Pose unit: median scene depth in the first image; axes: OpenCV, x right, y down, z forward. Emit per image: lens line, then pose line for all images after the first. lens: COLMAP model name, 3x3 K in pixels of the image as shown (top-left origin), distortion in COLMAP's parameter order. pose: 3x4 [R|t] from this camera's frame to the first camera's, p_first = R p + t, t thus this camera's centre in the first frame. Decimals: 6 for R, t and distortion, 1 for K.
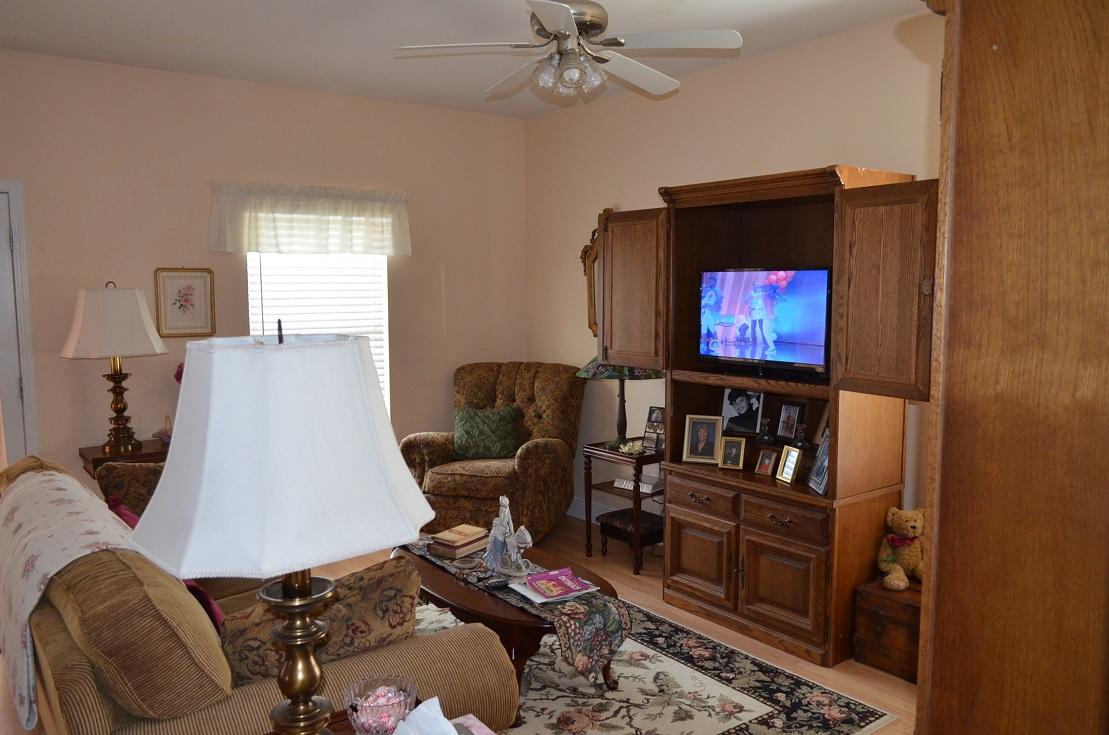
lens RADIAL K [[856.3, 0, 558.0], [0, 856.3, 370.3], [0, 0, 1]] dist [-0.009515, 0.000786]
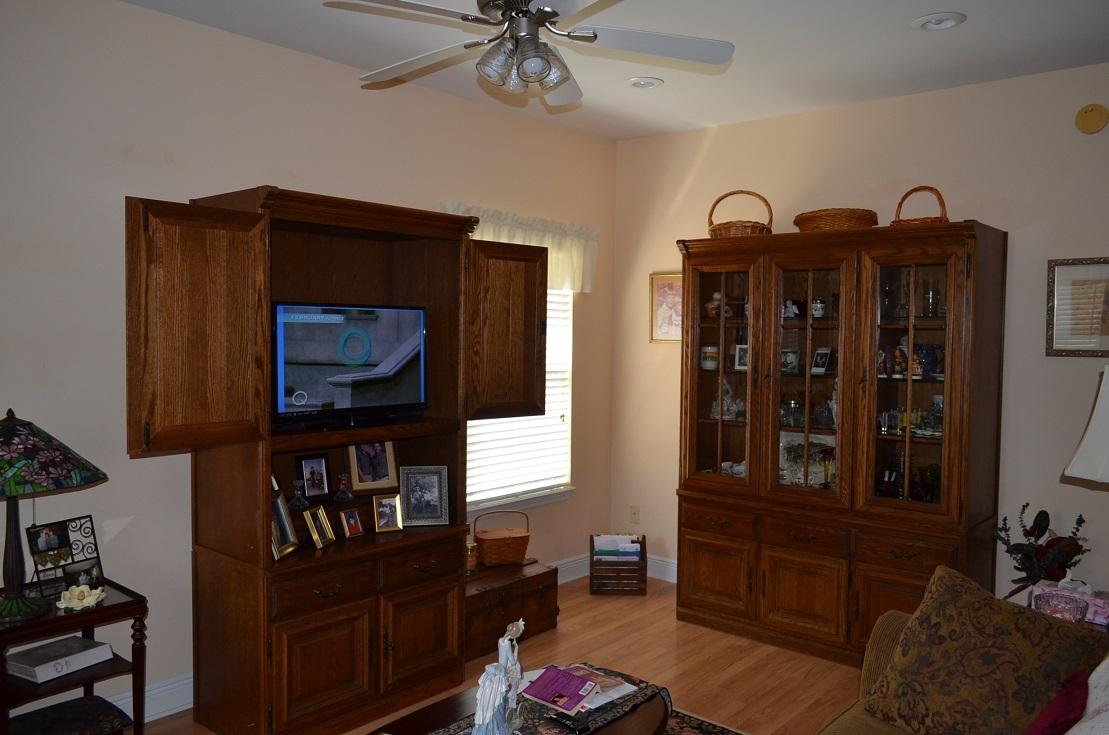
lens RADIAL K [[856.3, 0, 558.0], [0, 856.3, 370.3], [0, 0, 1]] dist [-0.009515, 0.000786]
pose [[-0.209022, -0.050455, 0.976608, -0.776150], [0.083013, 0.994148, 0.069128, -0.109428], [-0.974381, 0.095520, -0.203610, 1.128056]]
